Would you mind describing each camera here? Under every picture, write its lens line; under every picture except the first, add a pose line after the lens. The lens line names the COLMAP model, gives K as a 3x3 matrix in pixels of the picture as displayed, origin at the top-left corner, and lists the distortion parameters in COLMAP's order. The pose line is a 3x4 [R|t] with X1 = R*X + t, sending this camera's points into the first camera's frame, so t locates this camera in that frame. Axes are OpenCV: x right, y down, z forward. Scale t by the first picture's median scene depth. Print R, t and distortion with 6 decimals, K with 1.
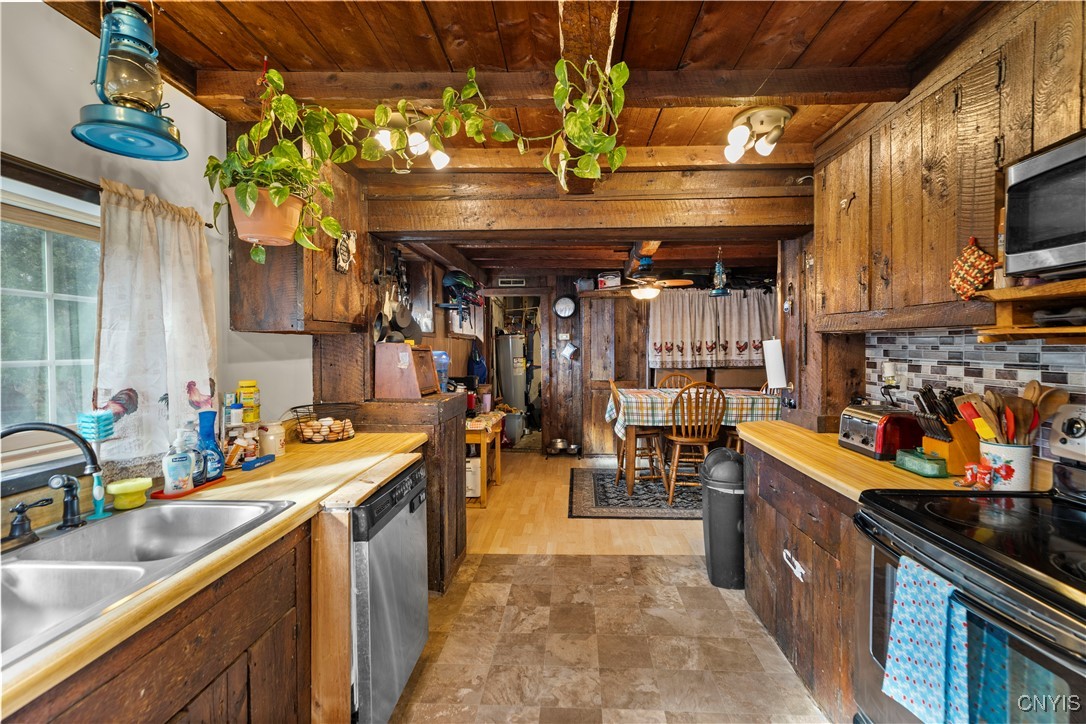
lens RADIAL K [[509.0, 0, 561.1], [0, 509.0, 352.9], [0, 0, 1]] dist [0.004706, 0.000803]
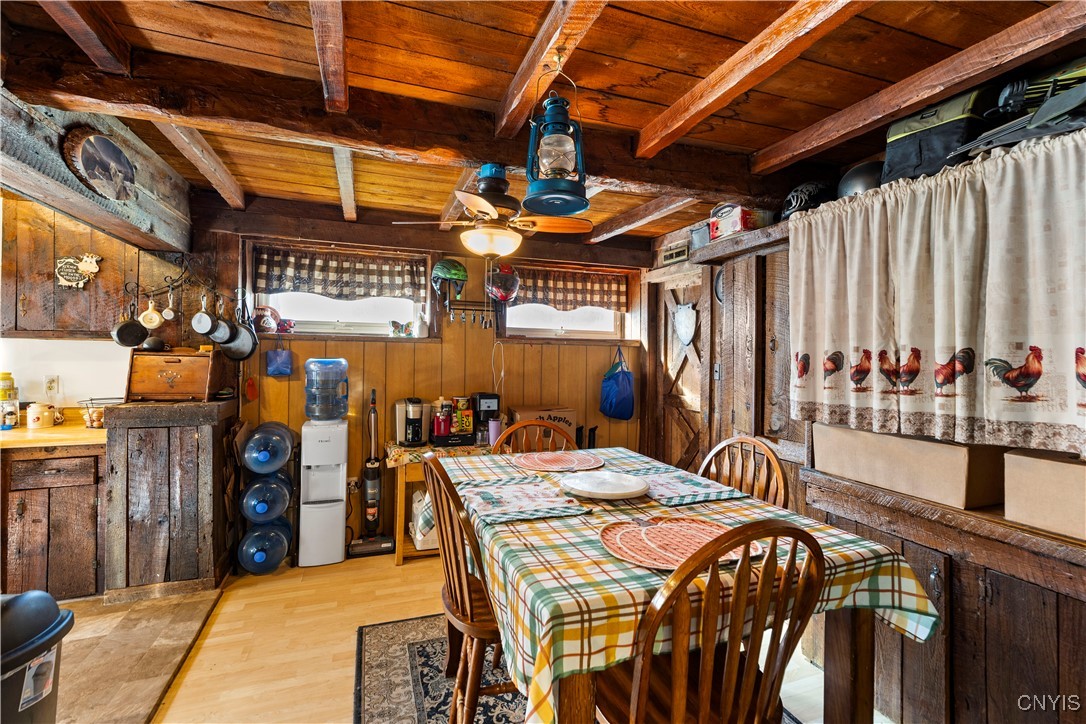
lens RADIAL K [[509.0, 0, 561.1], [0, 509.0, 352.9], [0, 0, 1]] dist [0.004706, 0.000803]
pose [[0.379627, 0.008336, -0.925102, 1.458836], [-0.029192, 0.999569, -0.002973, -0.040360], [0.924679, 0.028134, 0.379707, 2.128732]]
